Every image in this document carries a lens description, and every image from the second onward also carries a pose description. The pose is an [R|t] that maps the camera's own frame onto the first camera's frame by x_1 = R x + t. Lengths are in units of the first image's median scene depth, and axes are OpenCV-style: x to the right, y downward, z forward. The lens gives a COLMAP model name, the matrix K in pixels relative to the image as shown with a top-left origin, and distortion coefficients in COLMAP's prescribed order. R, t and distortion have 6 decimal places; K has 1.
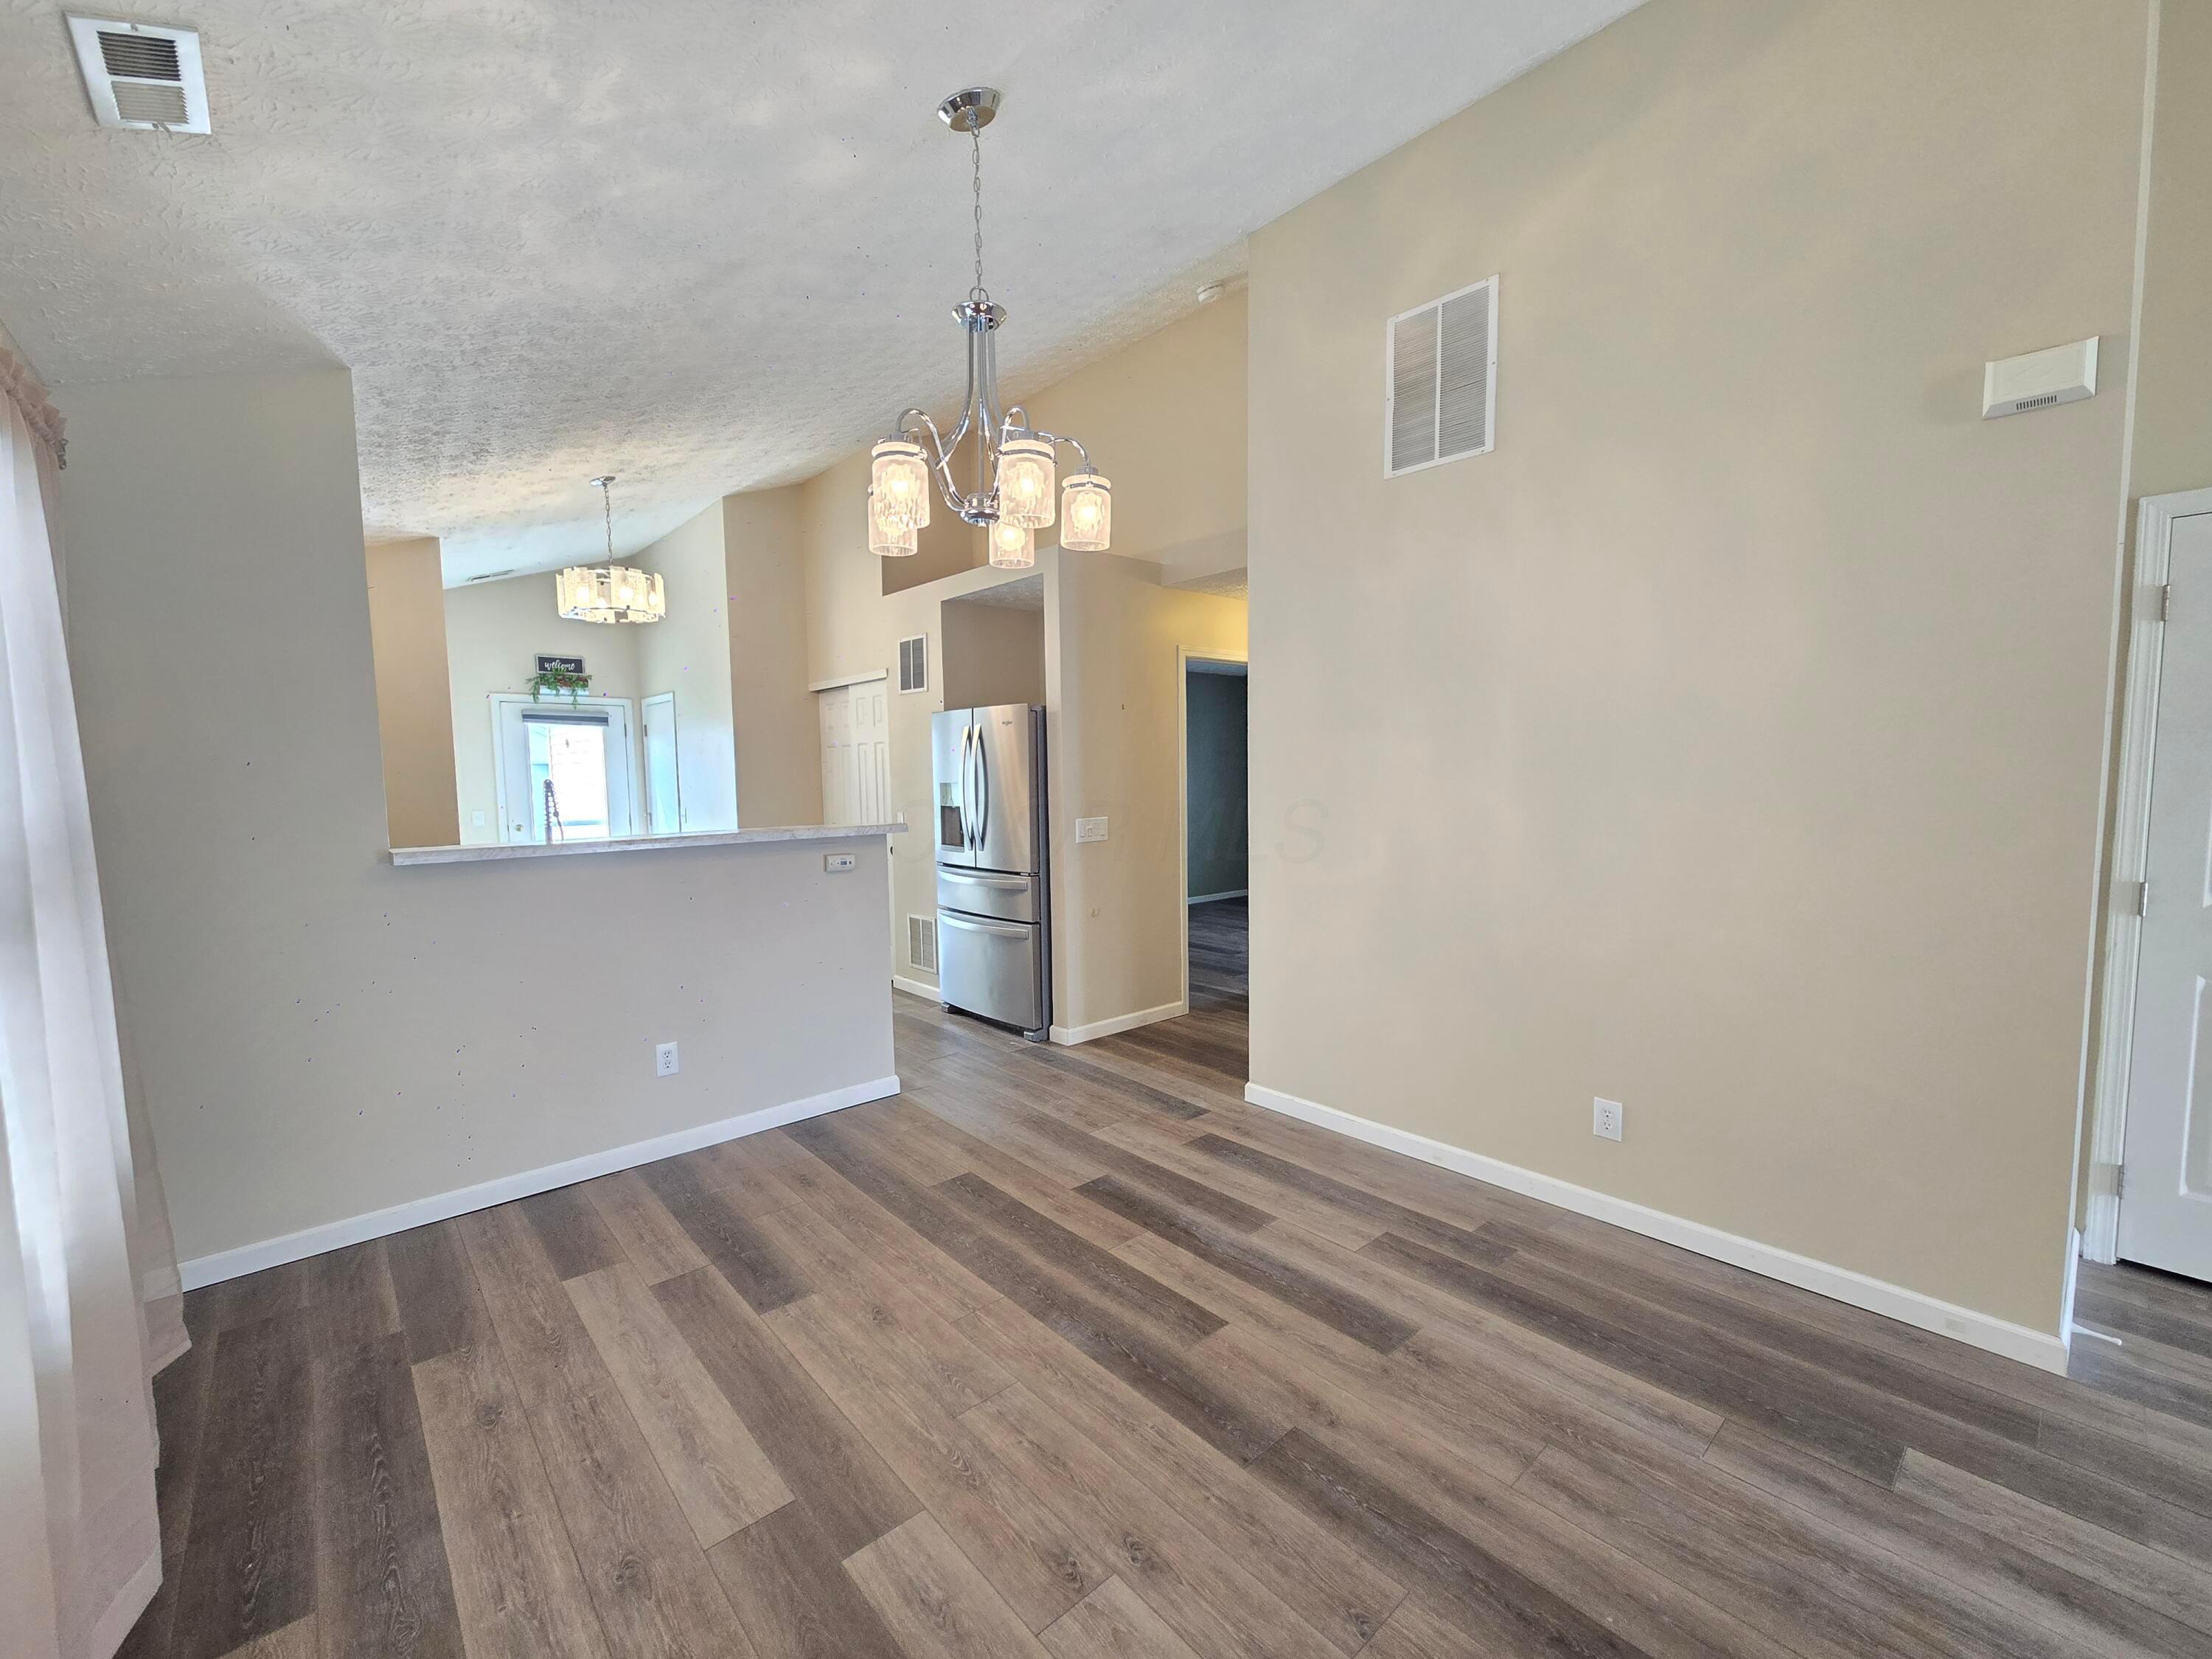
lens RADIAL K [[904.5, 0, 1107.4], [0, 904.5, 835.8], [0, 0, 1]] dist [-0.001103, 0.001037]
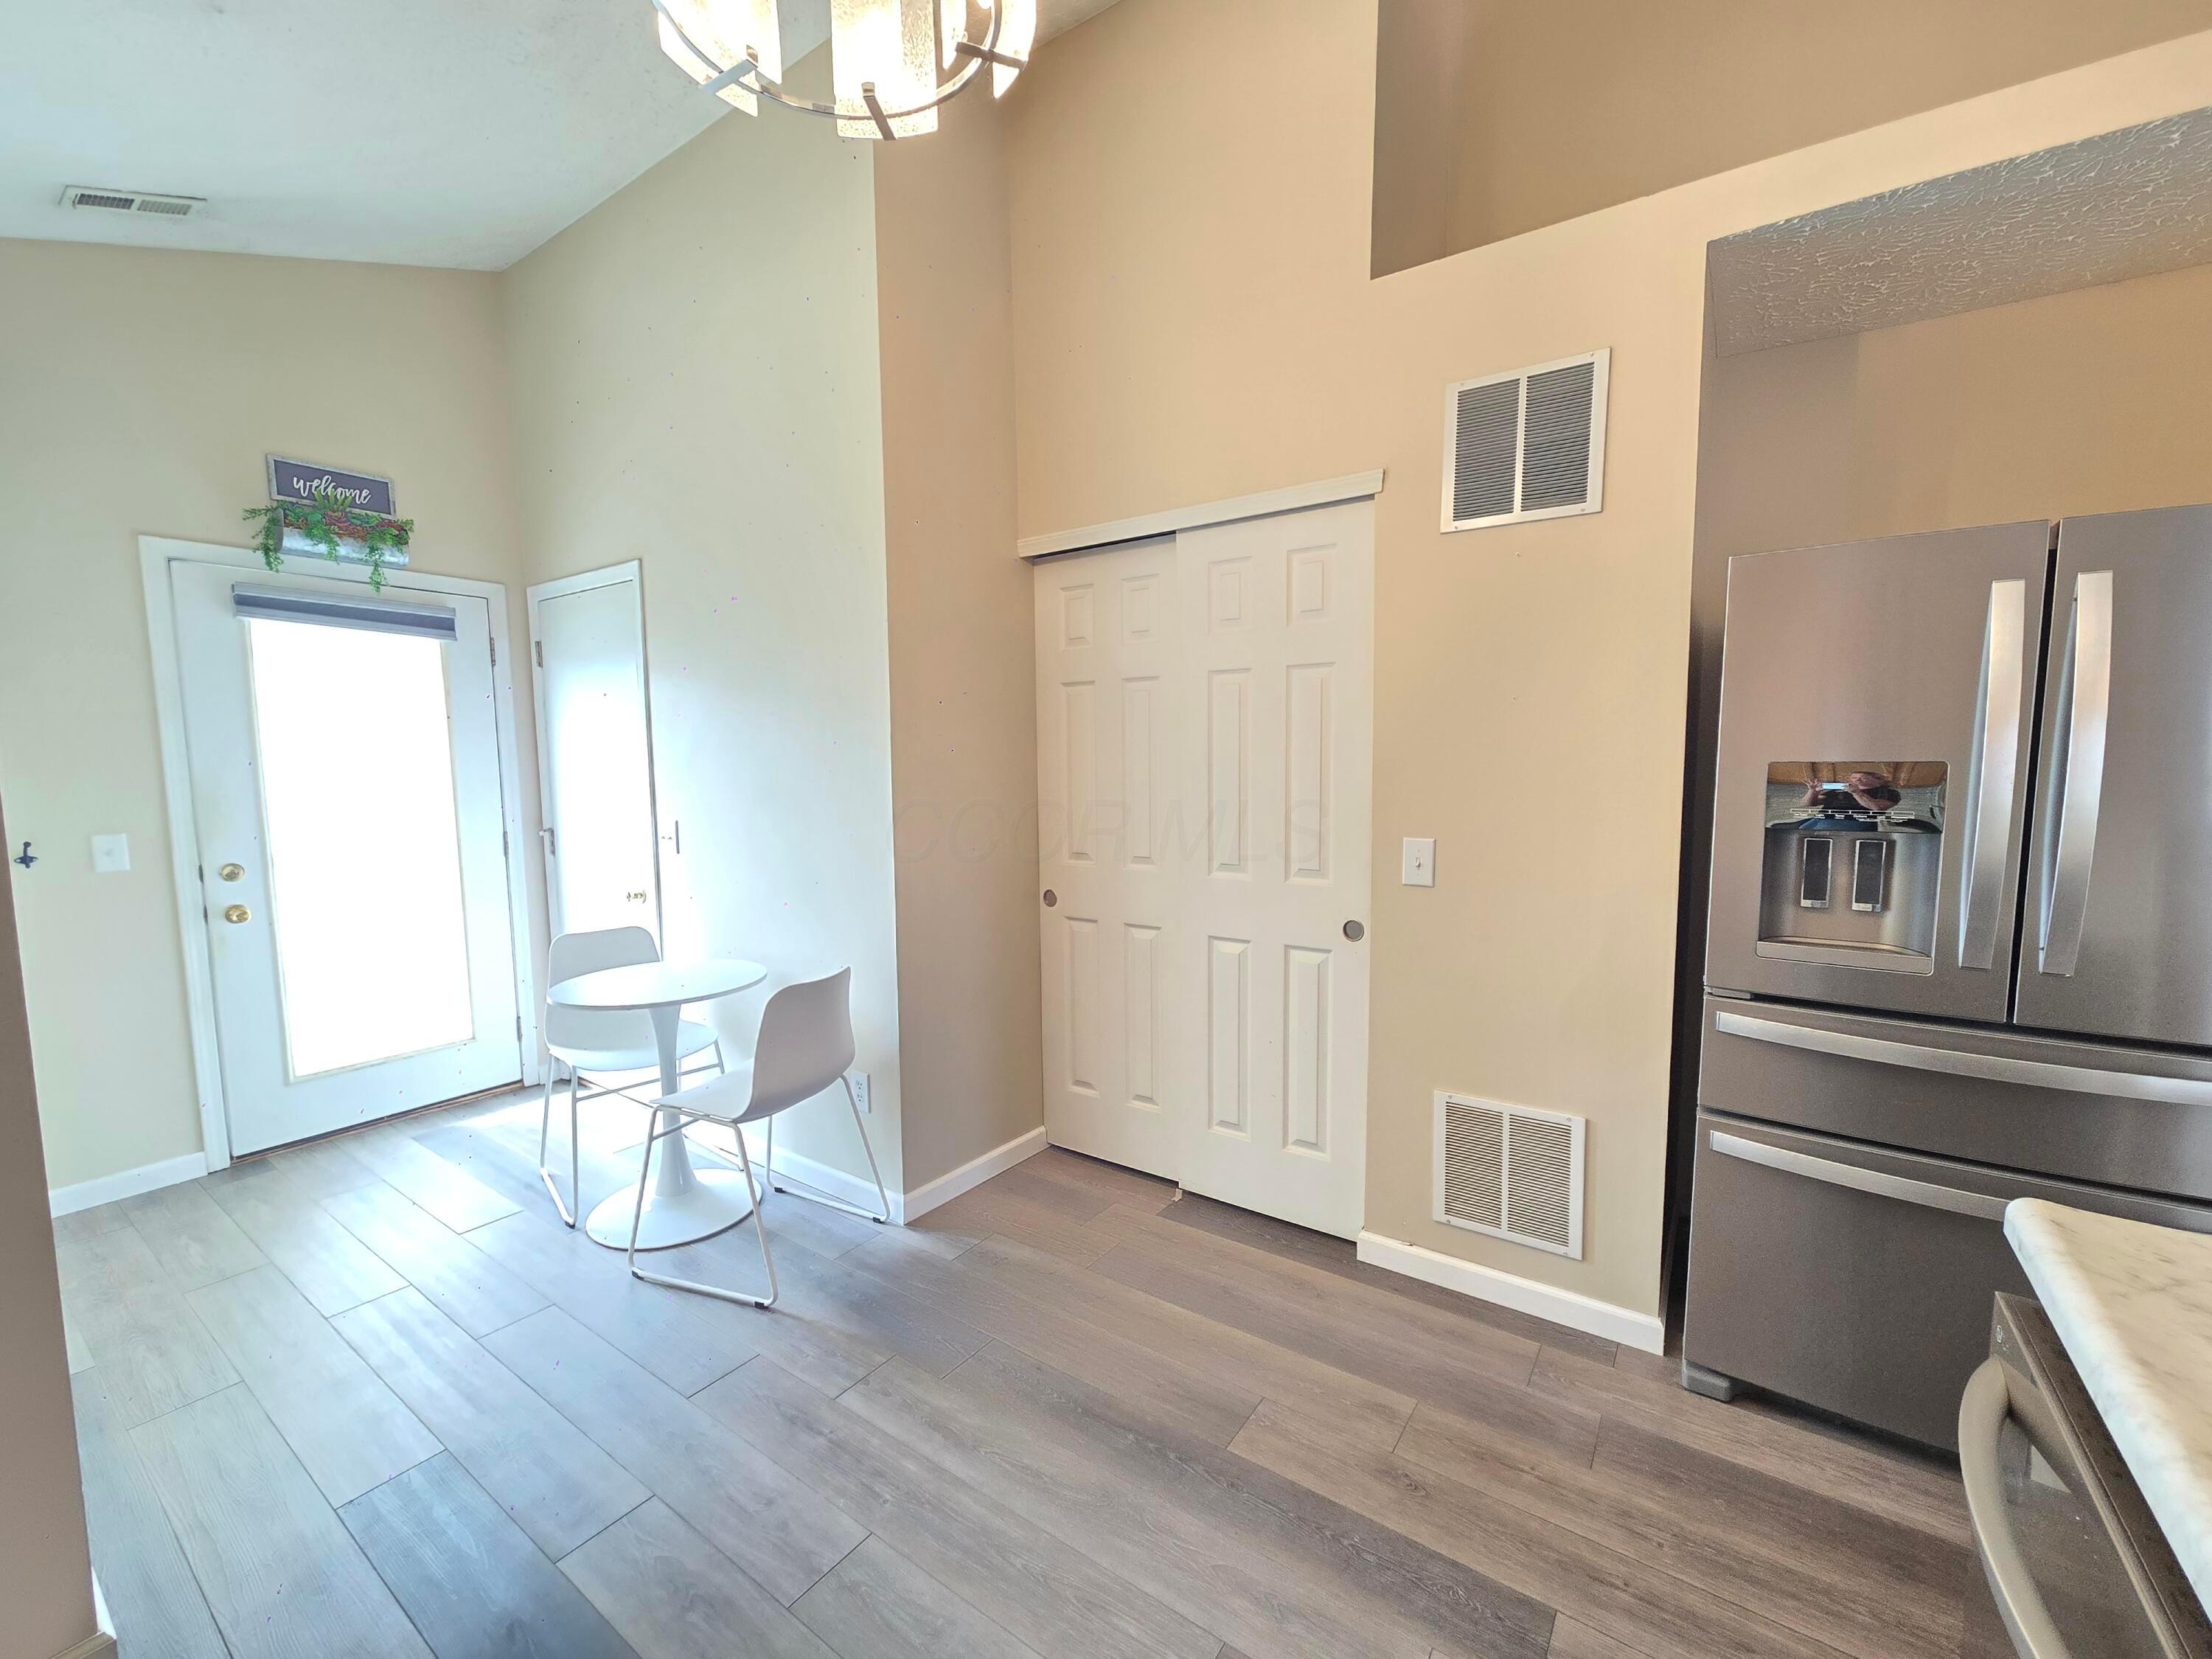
lens RADIAL K [[904.5, 0, 1108.2], [0, 904.5, 840.9], [0, 0, 1]] dist [-0.001103, 0.001037]
pose [[0.974340, -0.015896, 0.224517, -0.354944], [0.011484, 0.999715, 0.020944, -0.027384], [-0.224786, -0.017829, 0.974245, 0.509532]]
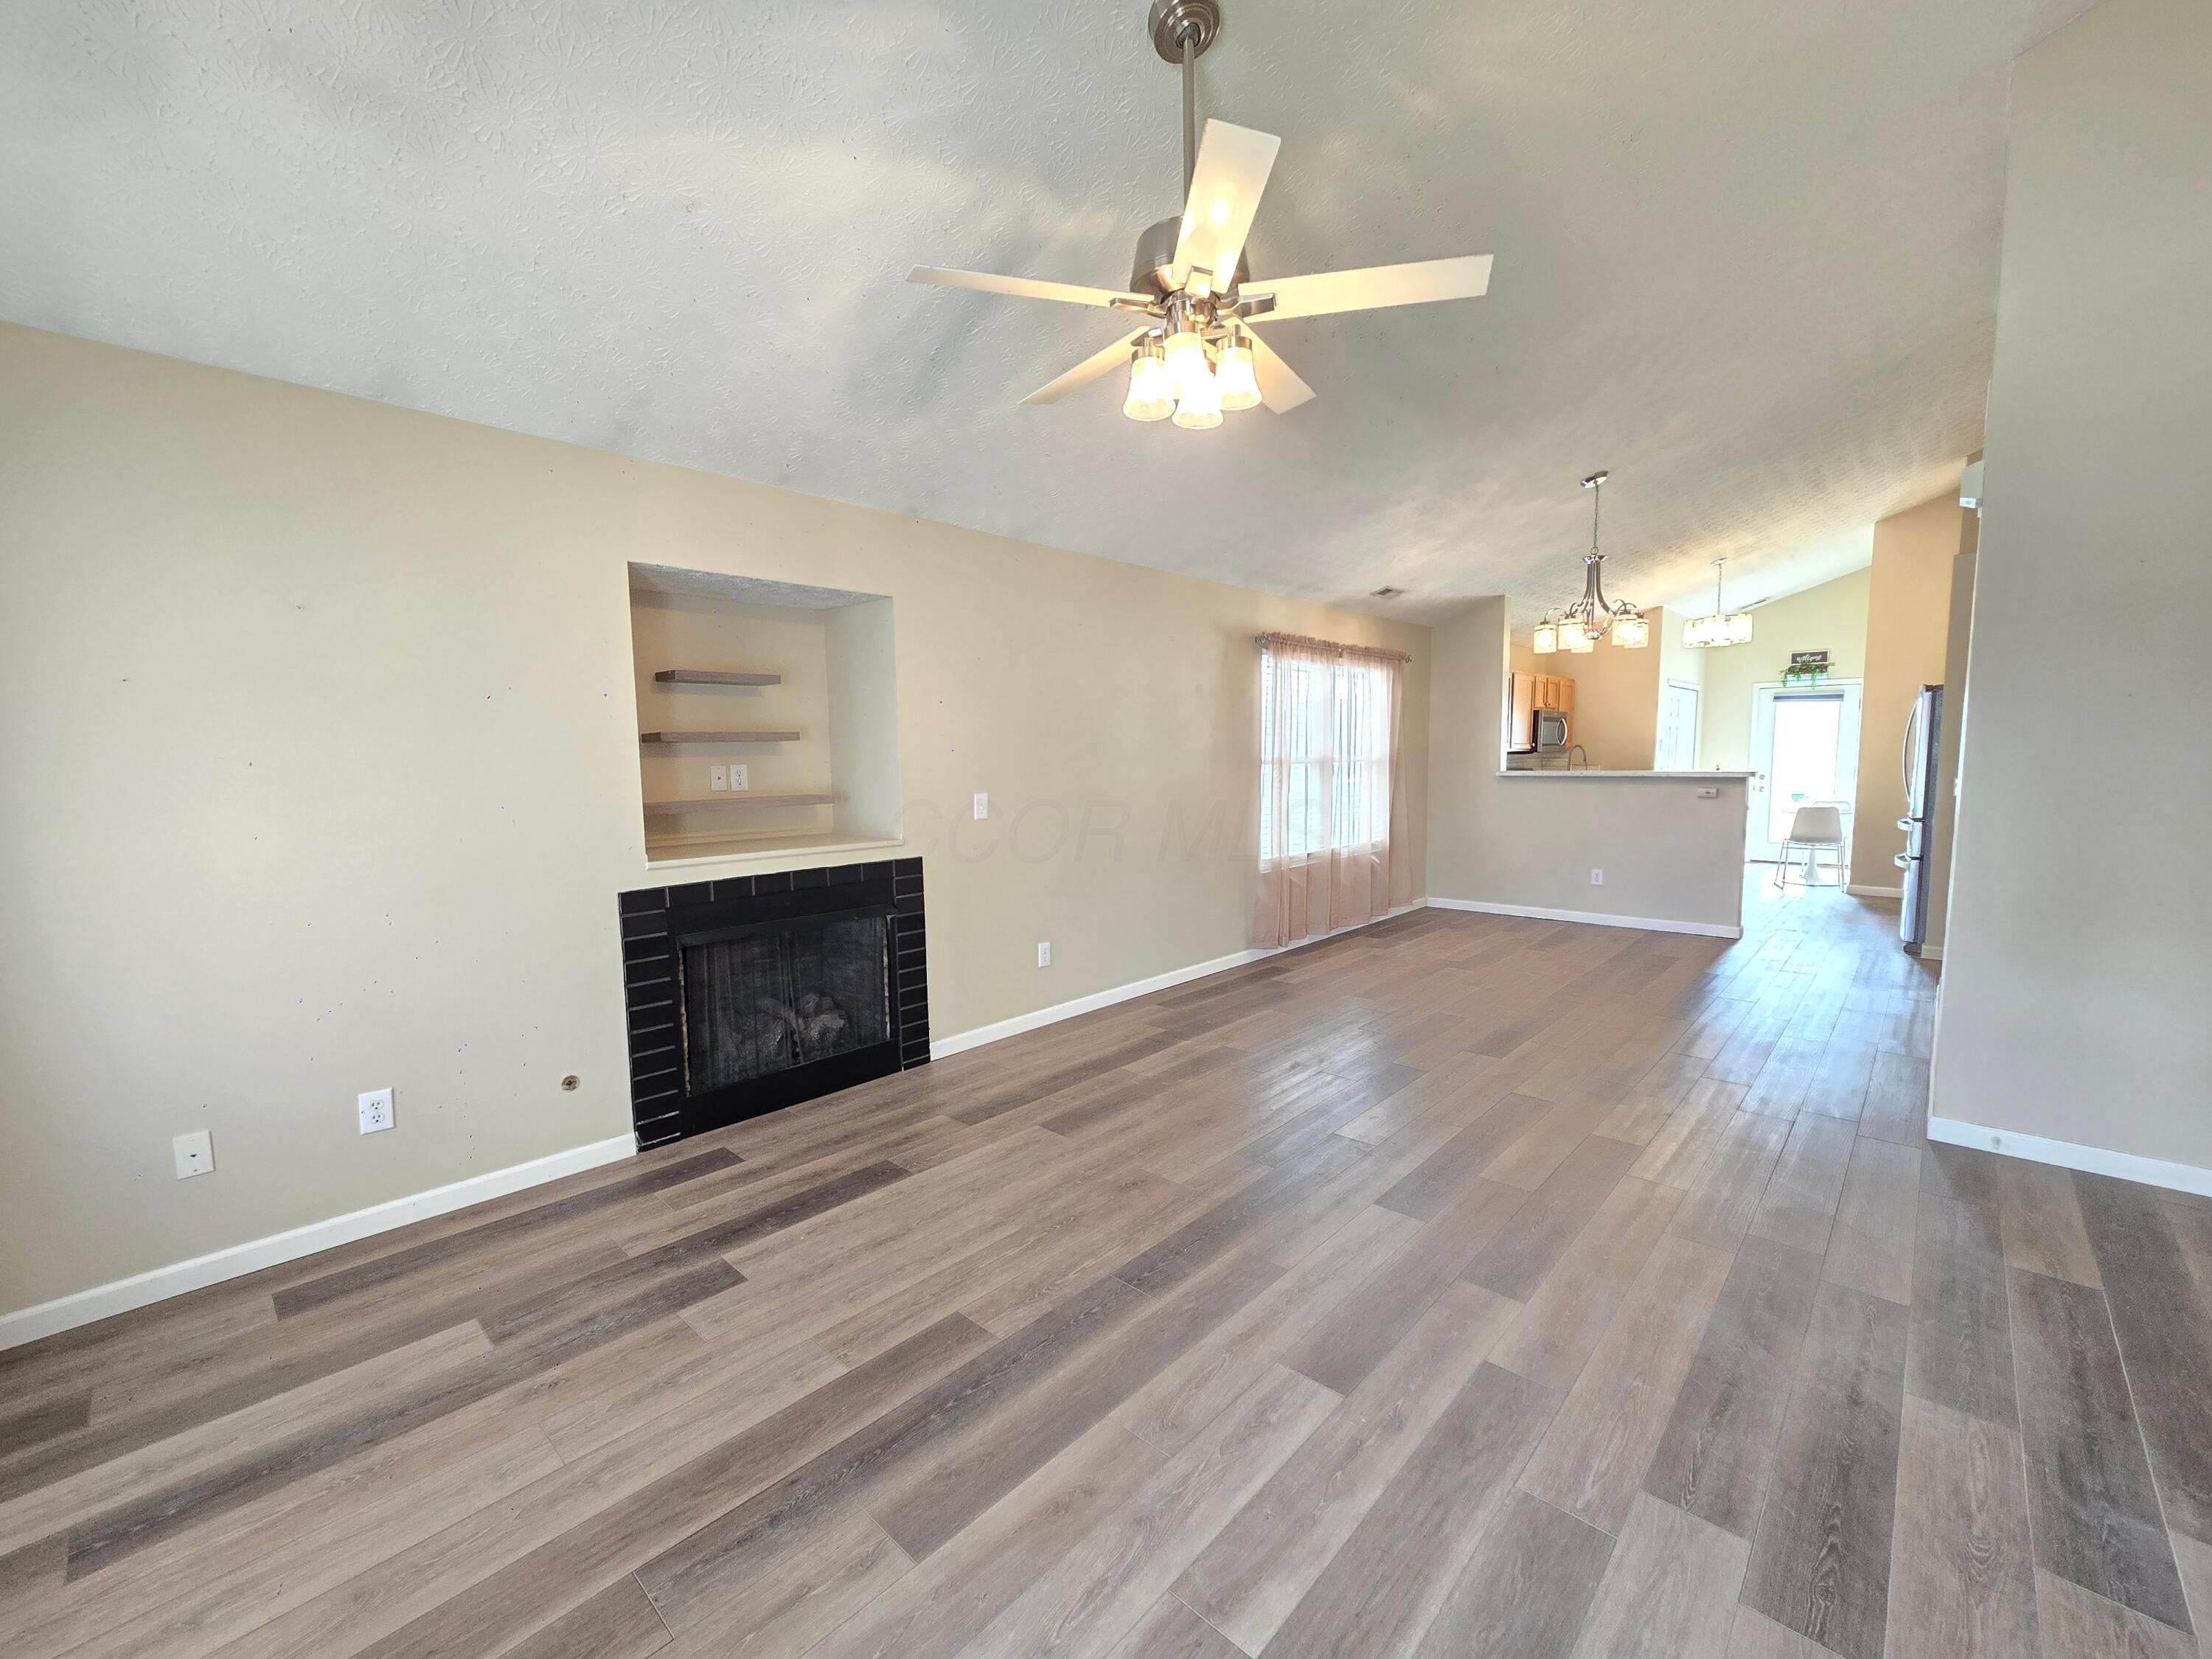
lens RADIAL K [[904.5, 0, 1119.0], [0, 904.5, 841.9], [0, 0, 1]] dist [-0.001103, 0.001037]
pose [[0.094603, 0.110685, -0.989343, 0.679218], [-0.061380, 0.992558, 0.105175, 0.005389], [0.993621, 0.050776, 0.100693, -0.148840]]
